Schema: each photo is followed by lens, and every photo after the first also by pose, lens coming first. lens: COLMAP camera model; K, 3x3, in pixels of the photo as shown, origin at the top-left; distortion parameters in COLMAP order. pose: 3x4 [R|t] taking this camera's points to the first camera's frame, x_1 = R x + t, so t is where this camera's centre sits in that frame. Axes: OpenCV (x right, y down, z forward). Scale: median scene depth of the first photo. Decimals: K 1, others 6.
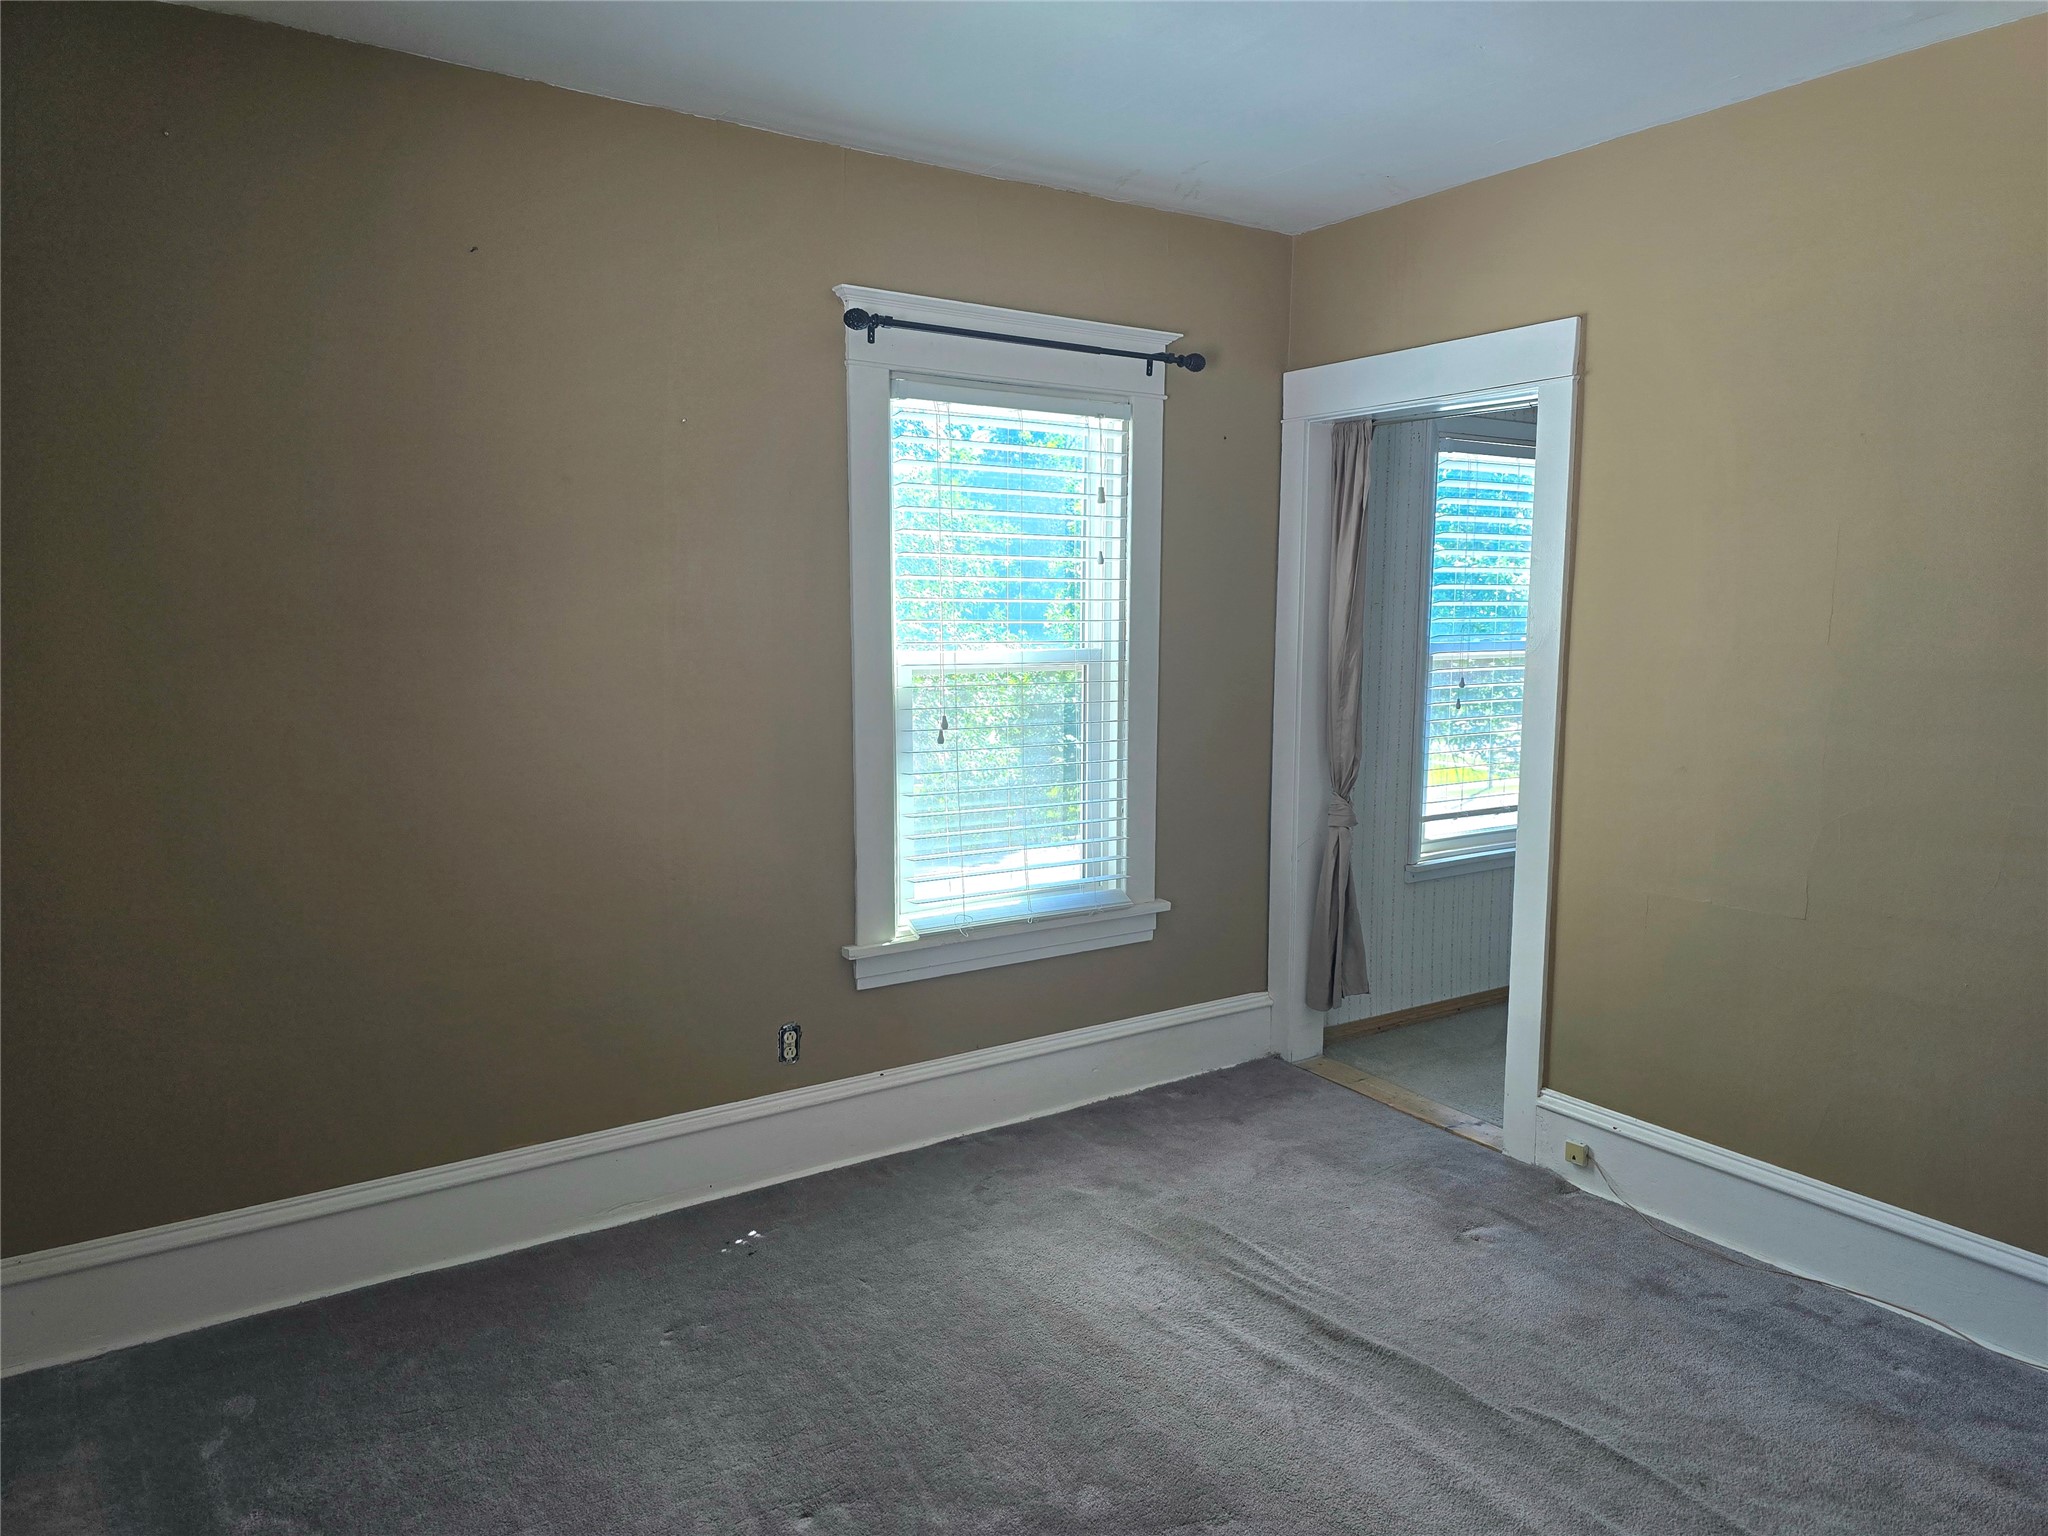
lens RADIAL K [[1369.9, 0, 1024.0], [0, 1369.9, 768.0], [0, 0, 1]] dist [0.072838, -0.074252]
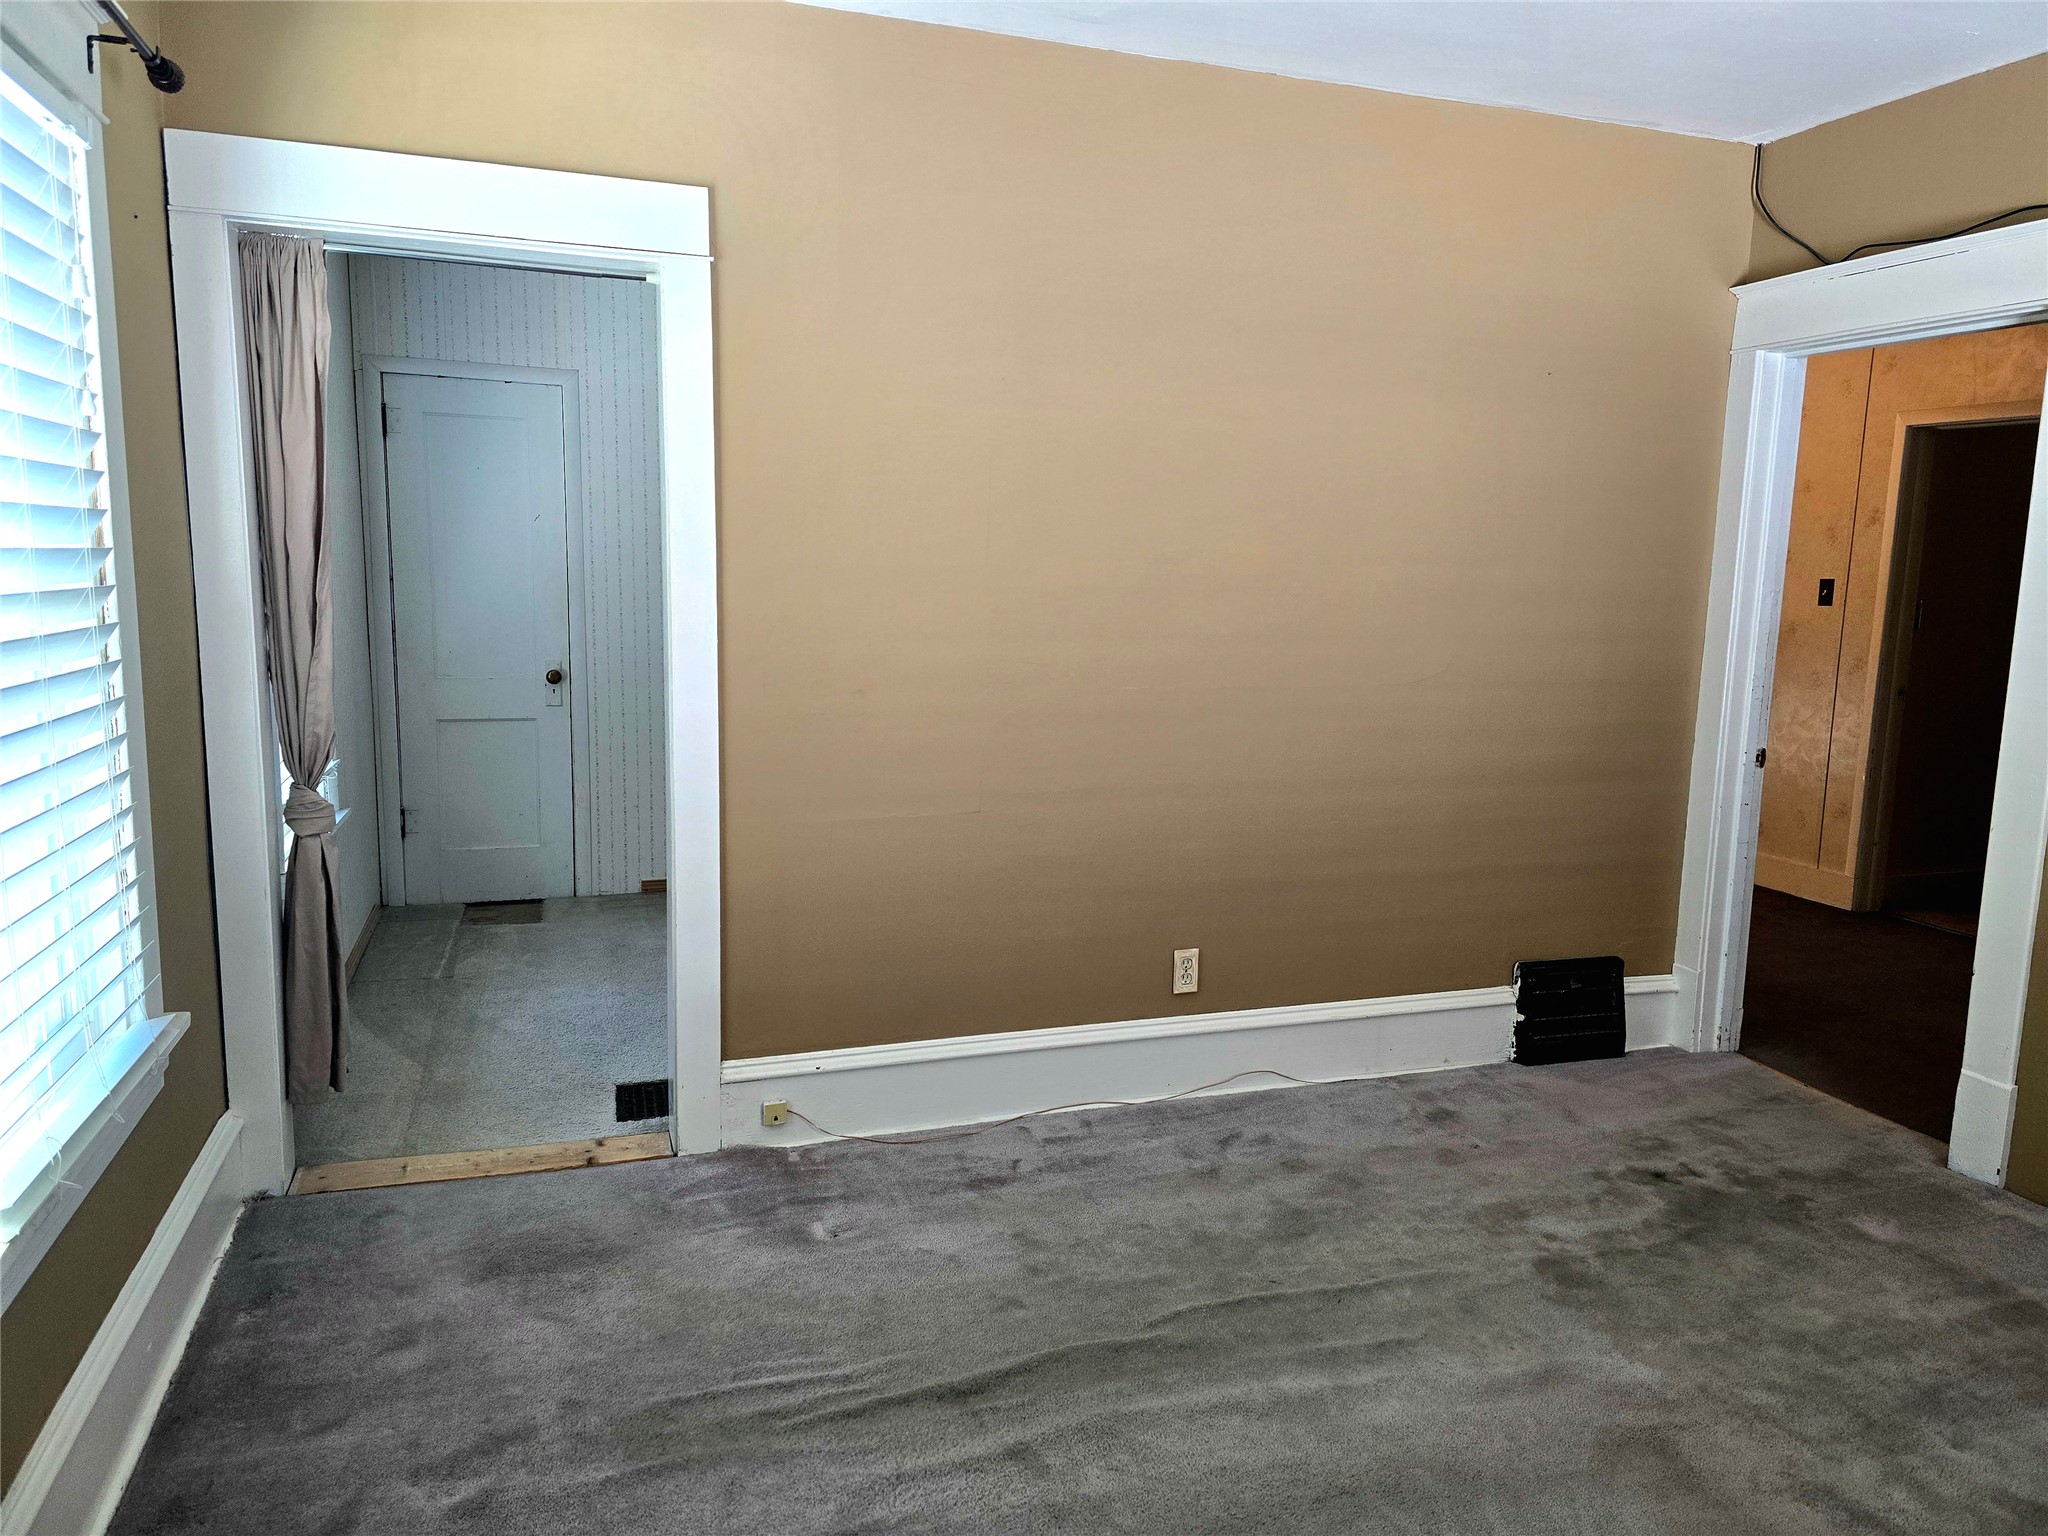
lens RADIAL K [[1369.9, 0, 1024.0], [0, 1369.9, 768.0], [0, 0, 1]] dist [0.072838, -0.074252]
pose [[0.268775, -0.151334, 0.951240, -0.460075], [0.096704, 0.986830, 0.129673, -0.065084], [-0.958336, 0.057136, 0.279870, 0.633697]]
